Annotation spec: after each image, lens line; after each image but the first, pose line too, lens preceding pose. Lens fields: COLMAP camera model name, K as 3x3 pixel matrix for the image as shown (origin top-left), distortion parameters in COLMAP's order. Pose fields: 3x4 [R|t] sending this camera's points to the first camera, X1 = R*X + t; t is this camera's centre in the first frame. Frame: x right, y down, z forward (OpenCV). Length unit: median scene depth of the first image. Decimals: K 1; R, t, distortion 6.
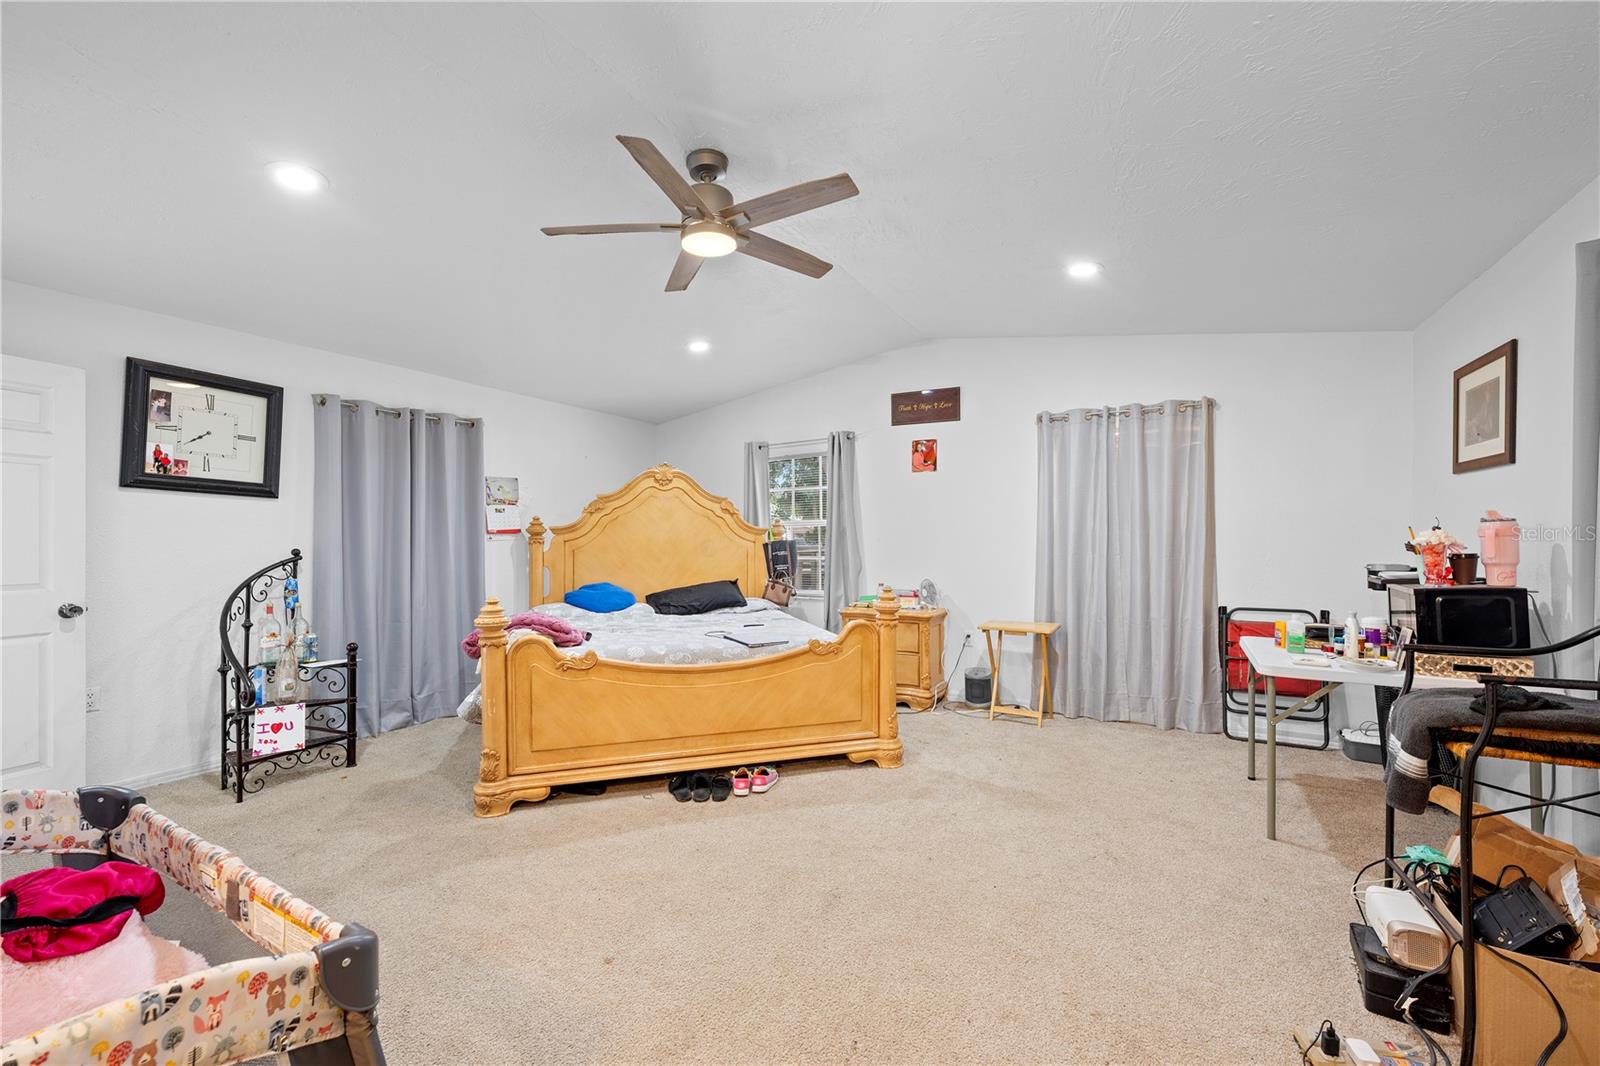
lens RADIAL K [[636.5, 0, 797.3], [0, 636.5, 537.8], [0, 0, 1]] dist [-0.000489, -0.000015]
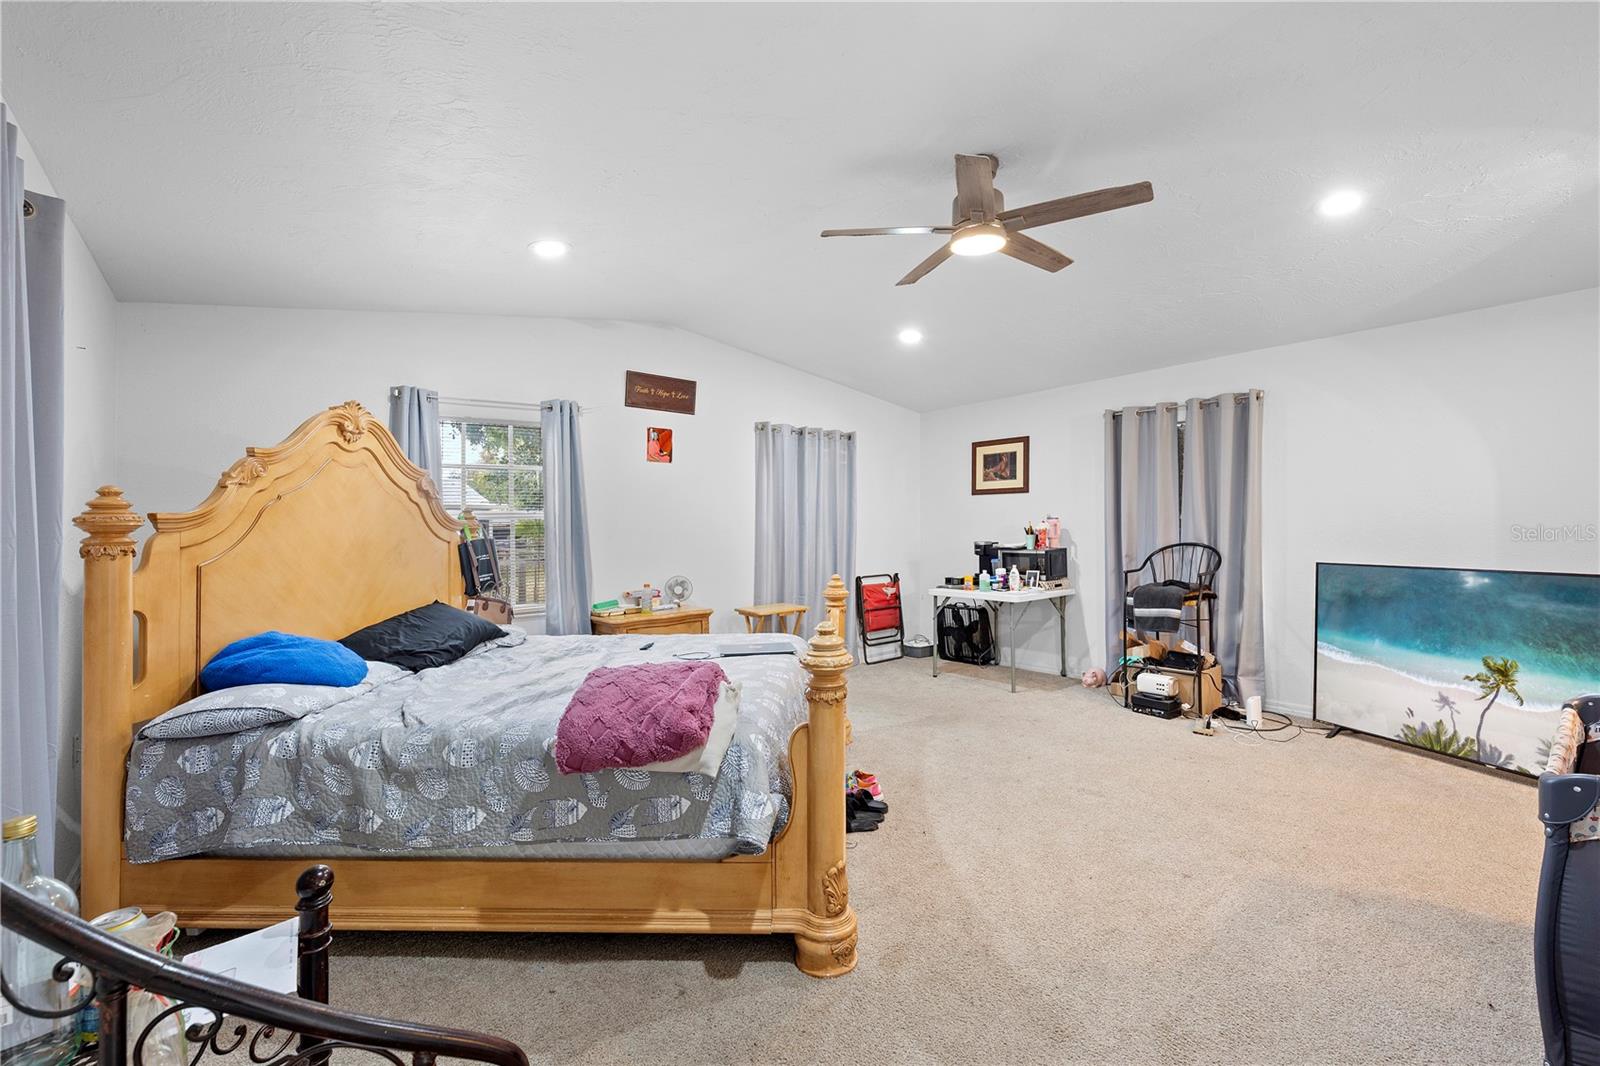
lens RADIAL K [[636.5, 0, 797.3], [0, 636.5, 537.8], [0, 0, 1]] dist [-0.000489, -0.000015]
pose [[0.393893, -0.017052, 0.918998, -0.596582], [0.012893, 0.999832, 0.013026, -0.001728], [-0.919066, 0.006718, 0.394047, 0.452855]]
